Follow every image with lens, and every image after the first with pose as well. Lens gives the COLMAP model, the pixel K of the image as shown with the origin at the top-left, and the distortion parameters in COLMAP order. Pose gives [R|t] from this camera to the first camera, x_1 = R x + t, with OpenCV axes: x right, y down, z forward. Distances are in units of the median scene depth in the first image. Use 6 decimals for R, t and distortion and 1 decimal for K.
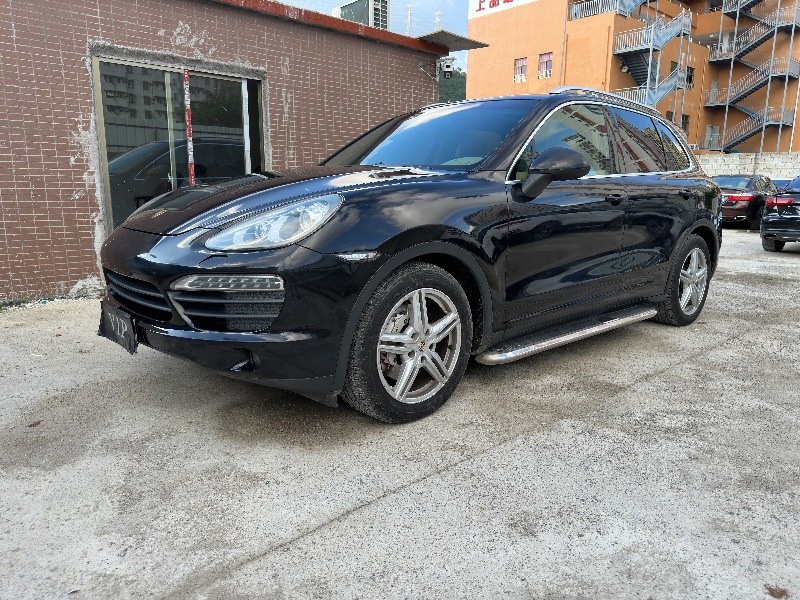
lens RADIAL K [[571.5, 0, 403.4], [0, 571.5, 298.1], [0, 0, 1]] dist [0.007083, -0.019577]
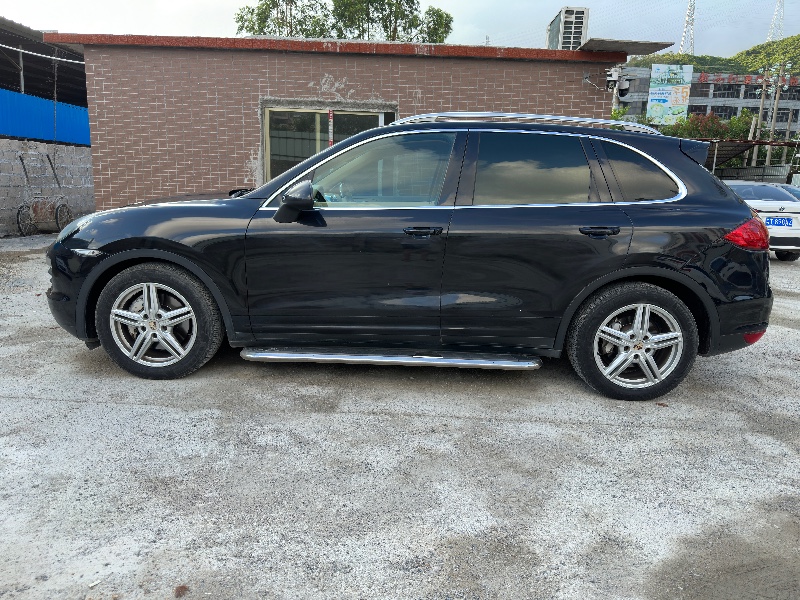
lens RADIAL K [[571.5, 0, 403.7], [0, 571.5, 302.2], [0, 0, 1]] dist [0.007083, -0.019577]
pose [[0.731394, 0.150499, -0.665141, 0.729067], [-0.156966, 0.986309, 0.050568, -0.070821], [0.663645, 0.067420, 0.745003, 0.198062]]
